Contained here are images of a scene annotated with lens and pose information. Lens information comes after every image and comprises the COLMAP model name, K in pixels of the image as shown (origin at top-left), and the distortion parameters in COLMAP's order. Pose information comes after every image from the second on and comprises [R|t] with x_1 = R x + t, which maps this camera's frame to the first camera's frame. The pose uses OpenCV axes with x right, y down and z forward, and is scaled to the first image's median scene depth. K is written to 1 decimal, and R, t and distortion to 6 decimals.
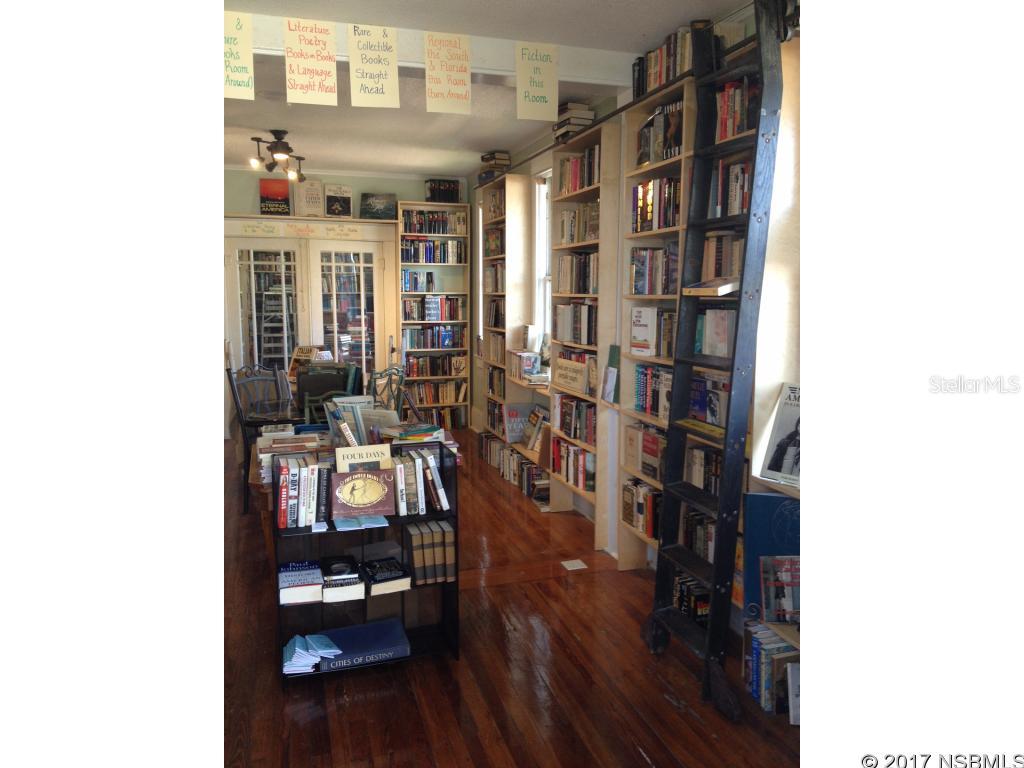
lens RADIAL K [[710.3, 0, 511.8], [0, 710.3, 384.7], [0, 0, 1]] dist [0.001953, -0.009524]
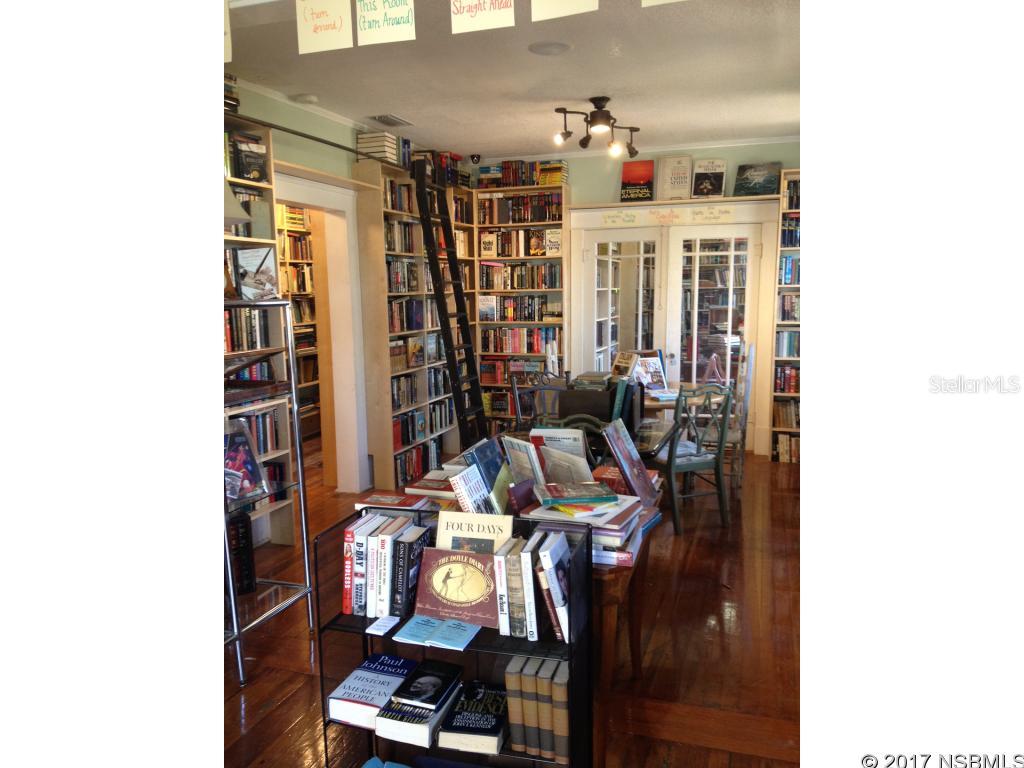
lens RADIAL K [[710.3, 0, 511.5], [0, 710.3, 383.6], [0, 0, 1]] dist [0.001953, -0.009524]
pose [[0.800283, 0.061156, -0.596496, 0.198227], [-0.058429, 0.998005, 0.023930, -0.051742], [0.596769, 0.015701, 0.802259, 0.438554]]
